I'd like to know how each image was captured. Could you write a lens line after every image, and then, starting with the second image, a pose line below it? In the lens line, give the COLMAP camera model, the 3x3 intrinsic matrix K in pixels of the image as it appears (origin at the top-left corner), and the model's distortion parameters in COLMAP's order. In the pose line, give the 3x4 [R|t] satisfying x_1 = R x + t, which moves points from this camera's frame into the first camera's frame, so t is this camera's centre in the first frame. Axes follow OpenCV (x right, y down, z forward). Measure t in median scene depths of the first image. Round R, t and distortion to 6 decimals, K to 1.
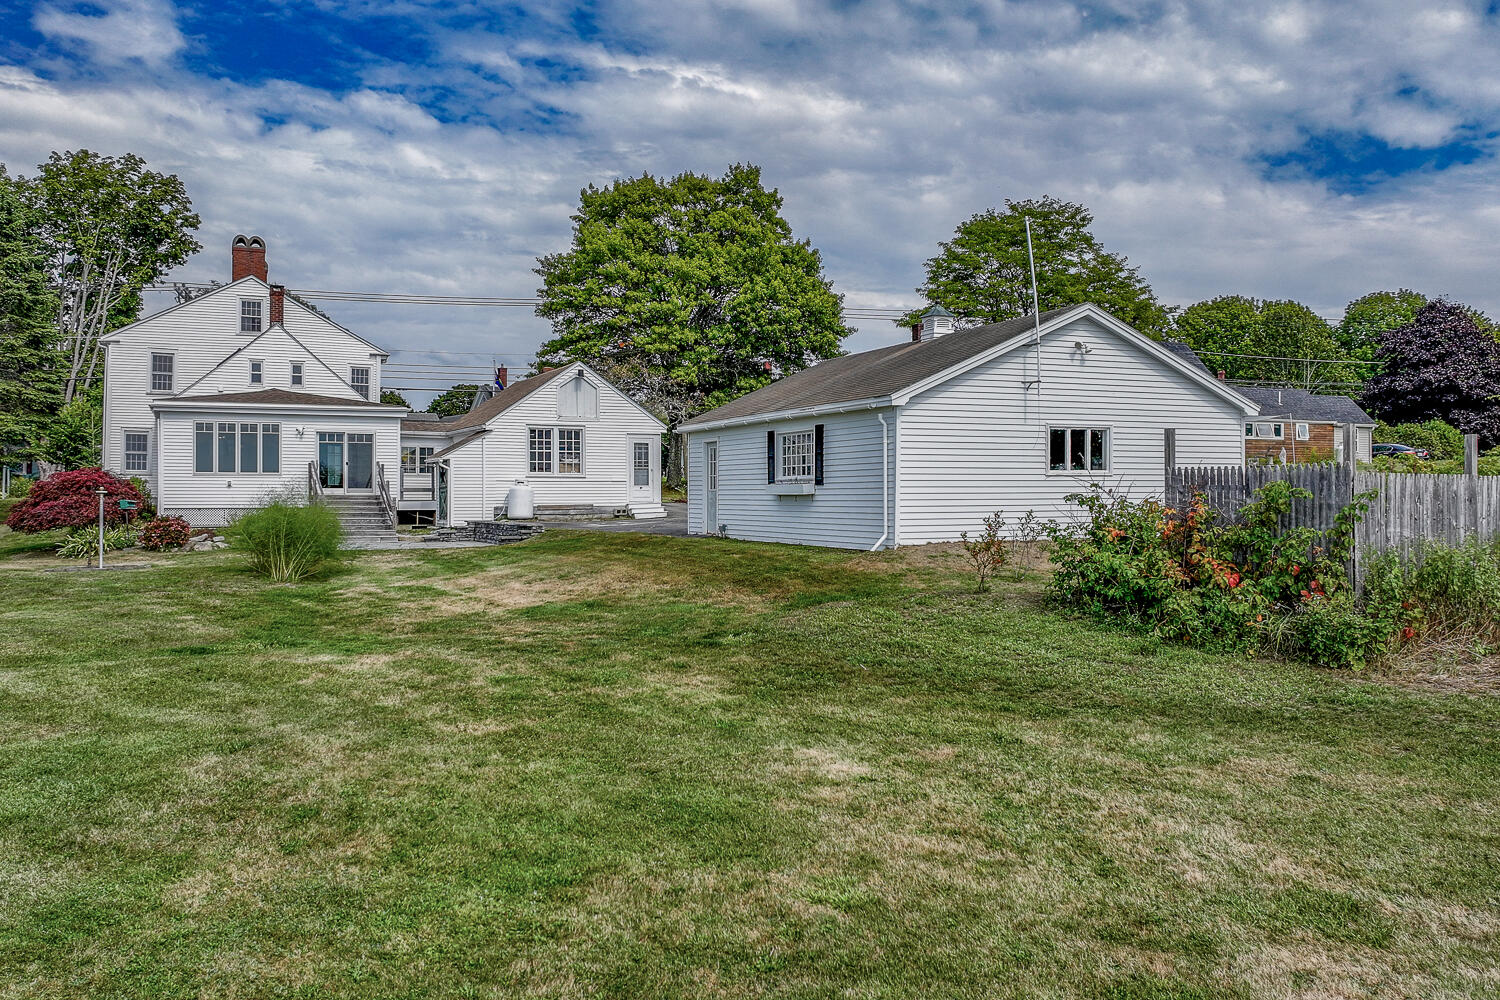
lens RADIAL K [[1182.3, 0, 750.0], [0, 1182.3, 500.0], [0, 0, 1]] dist [0.000255, 0.000876]
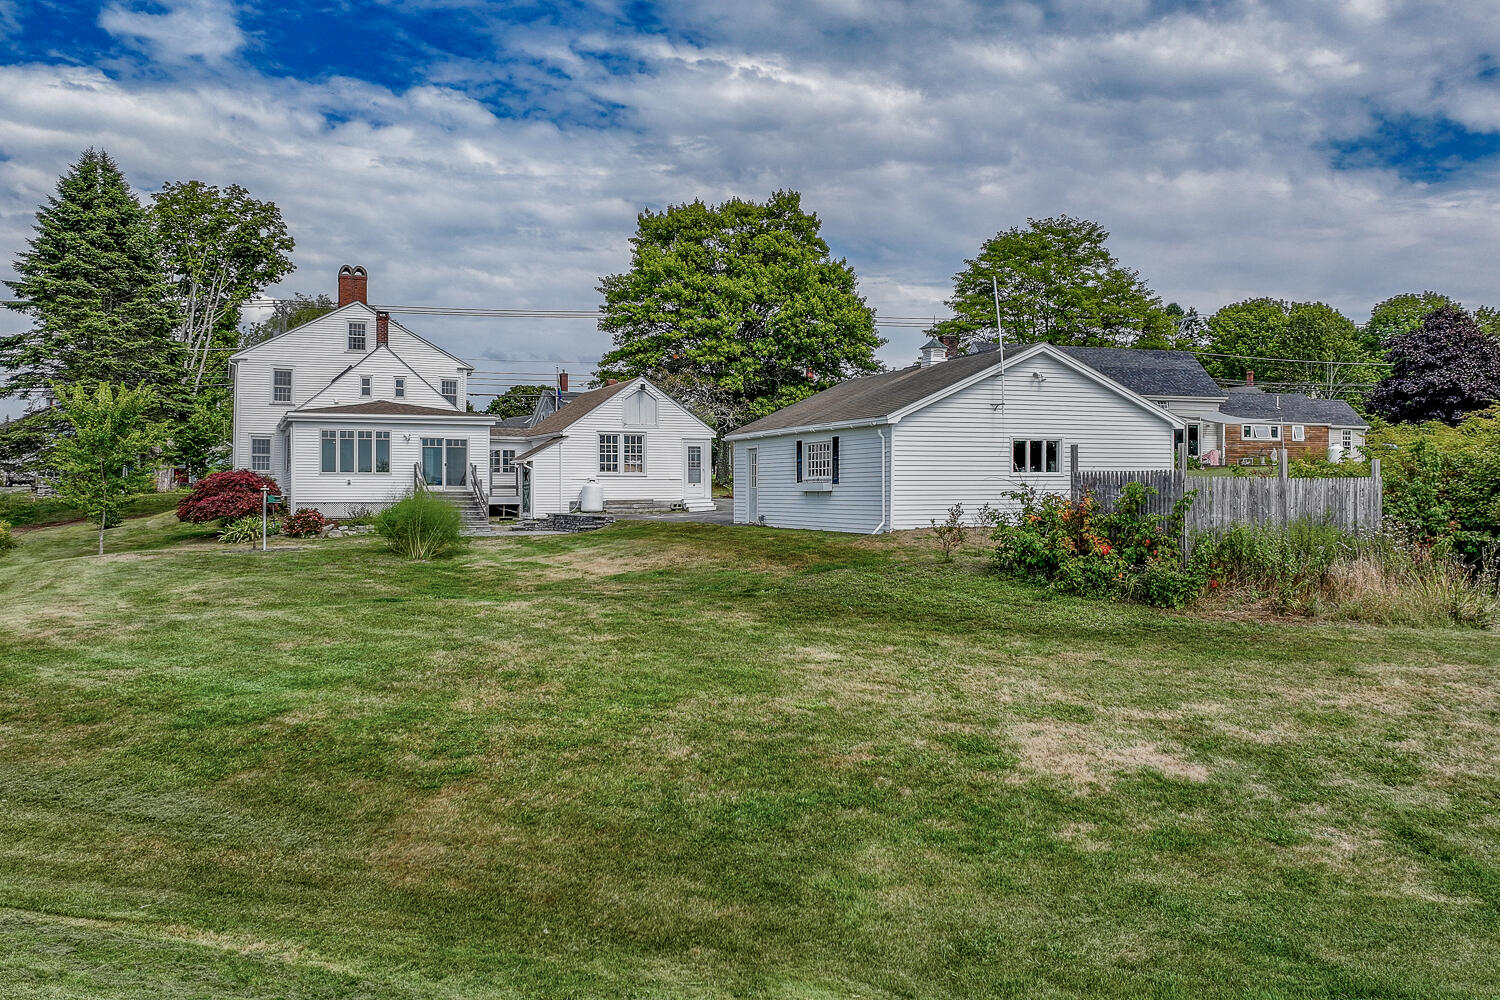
lens RADIAL K [[1182.3, 0, 750.0], [0, 1182.3, 500.0], [0, 0, 1]] dist [0.000255, 0.000876]
pose [[0.999174, 0.000213, -0.040634, 0.010321], [-0.000072, 0.999994, 0.003473, 0.000323], [0.040634, -0.003467, 0.999168, -0.165306]]
